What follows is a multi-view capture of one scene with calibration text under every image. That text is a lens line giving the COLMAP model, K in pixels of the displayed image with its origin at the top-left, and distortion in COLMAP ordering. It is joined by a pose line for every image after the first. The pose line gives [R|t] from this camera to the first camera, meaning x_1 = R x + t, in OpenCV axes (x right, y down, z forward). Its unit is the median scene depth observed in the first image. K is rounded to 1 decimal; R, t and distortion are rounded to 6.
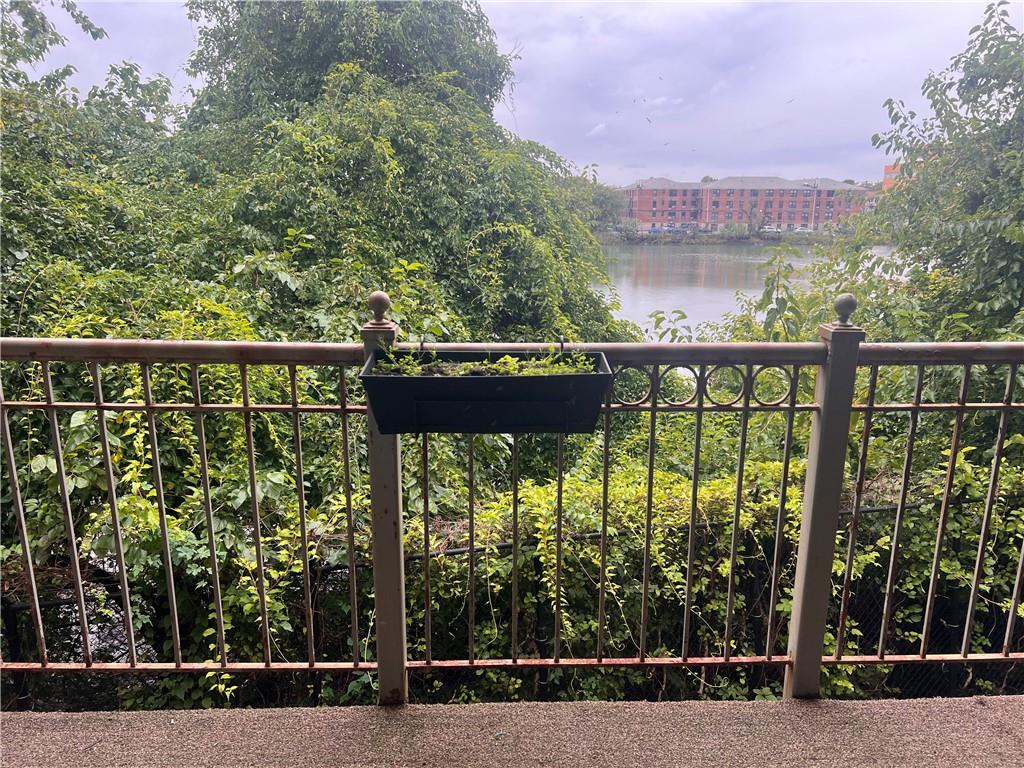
lens RADIAL K [[774.3, 0, 520.0], [0, 774.3, 393.3], [0, 0, 1]] dist [0.032314, -0.047238]
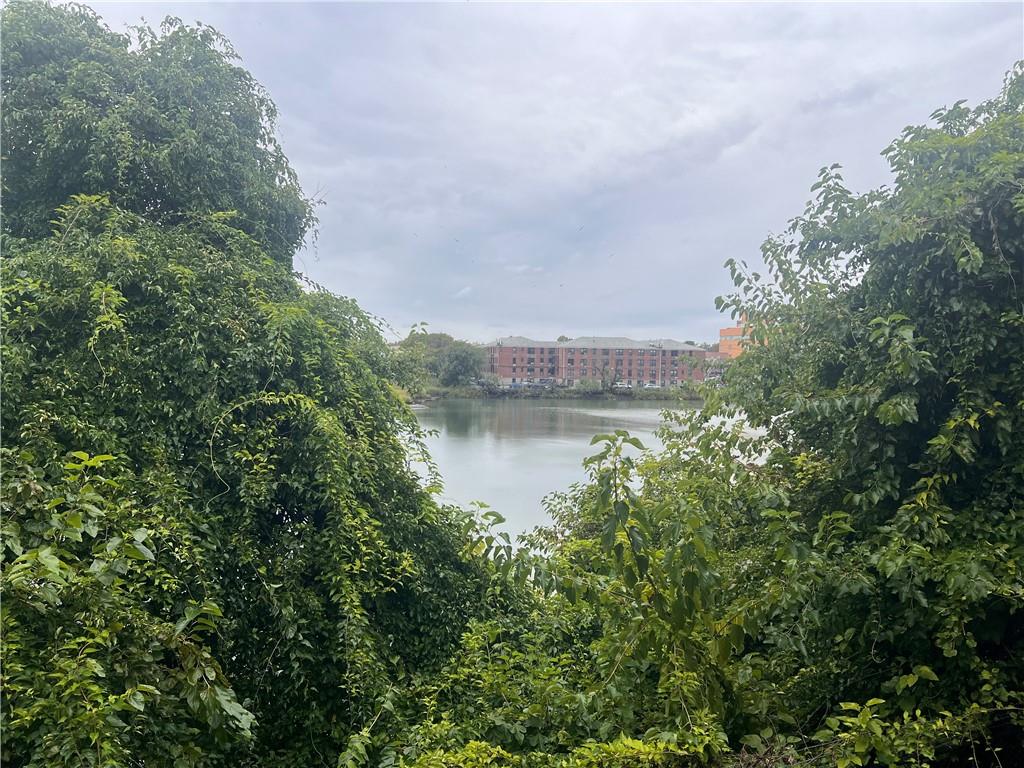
lens RADIAL K [[774.3, 0, 511.5], [0, 774.3, 383.8], [0, 0, 1]] dist [0.032314, -0.047238]
pose [[0.986729, 0.008240, 0.162165, 0.080797], [0.025358, 0.978637, -0.204027, -0.060501], [-0.160382, 0.205432, 0.965440, 0.201111]]
